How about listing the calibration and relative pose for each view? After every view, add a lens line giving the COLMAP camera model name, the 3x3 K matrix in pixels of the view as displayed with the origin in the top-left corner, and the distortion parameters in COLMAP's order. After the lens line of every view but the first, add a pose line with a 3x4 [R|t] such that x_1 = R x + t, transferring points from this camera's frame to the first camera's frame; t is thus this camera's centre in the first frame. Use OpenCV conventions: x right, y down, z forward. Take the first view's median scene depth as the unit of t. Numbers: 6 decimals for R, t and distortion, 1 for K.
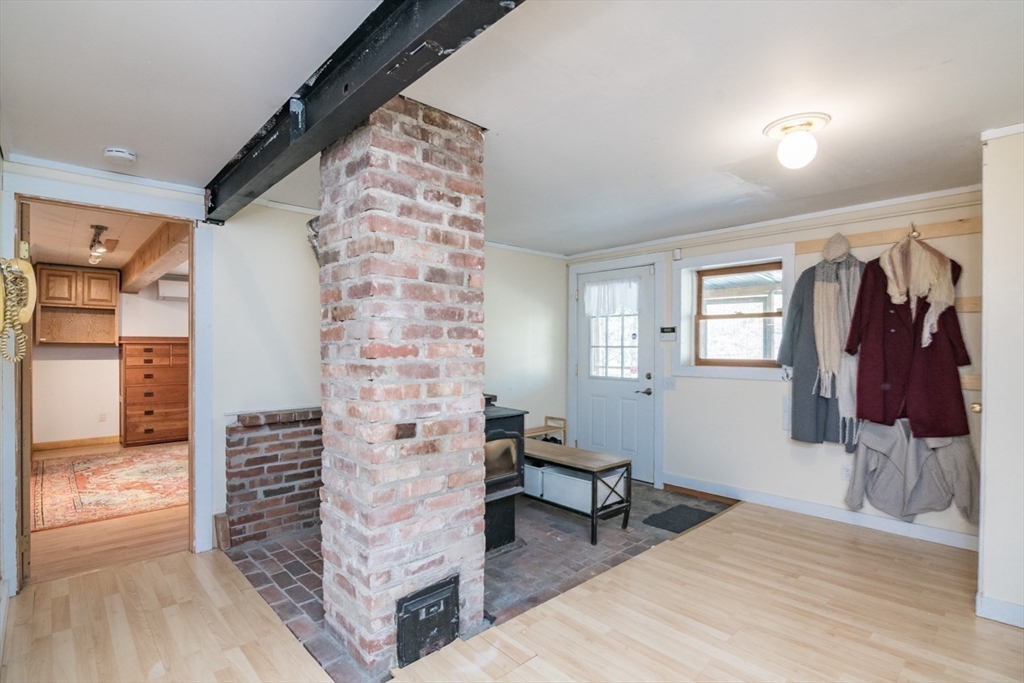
lens RADIAL K [[497.4, 0, 509.6], [0, 497.4, 347.2], [0, 0, 1]] dist [-0.013276, -0.000950]
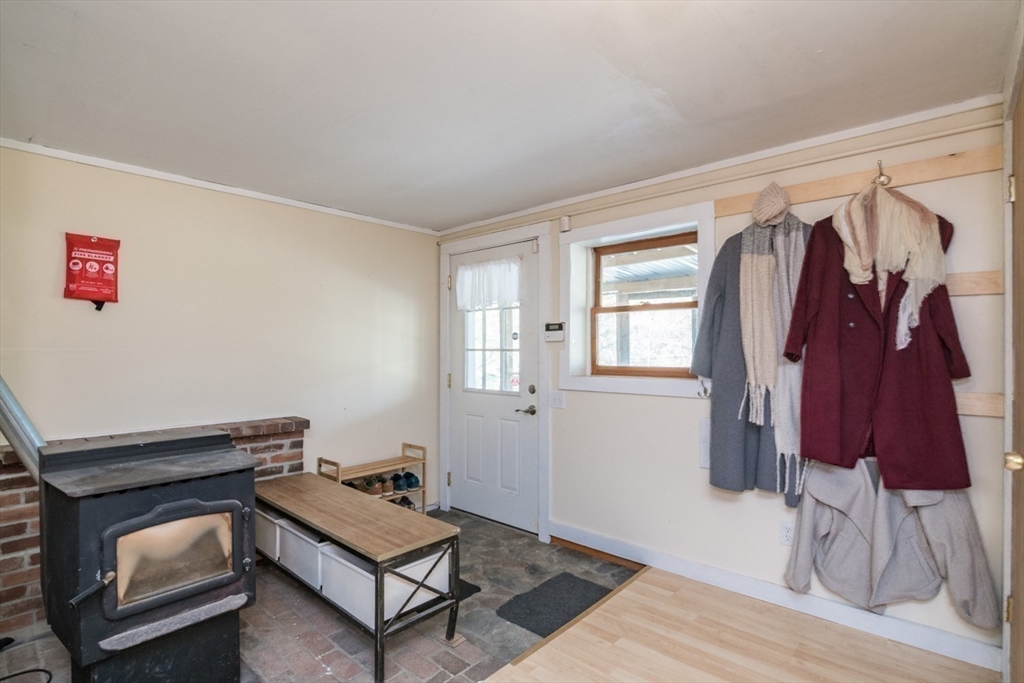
lens RADIAL K [[512.6, 0, 495.7], [0, 512.6, 347.9], [0, 0, 1]] dist [-0.012900, -0.001966]
pose [[0.997107, -0.003553, 0.075933, 0.234896], [0.003853, 0.999985, -0.003810, -0.001671], [-0.075918, 0.004092, 0.997106, 0.336700]]
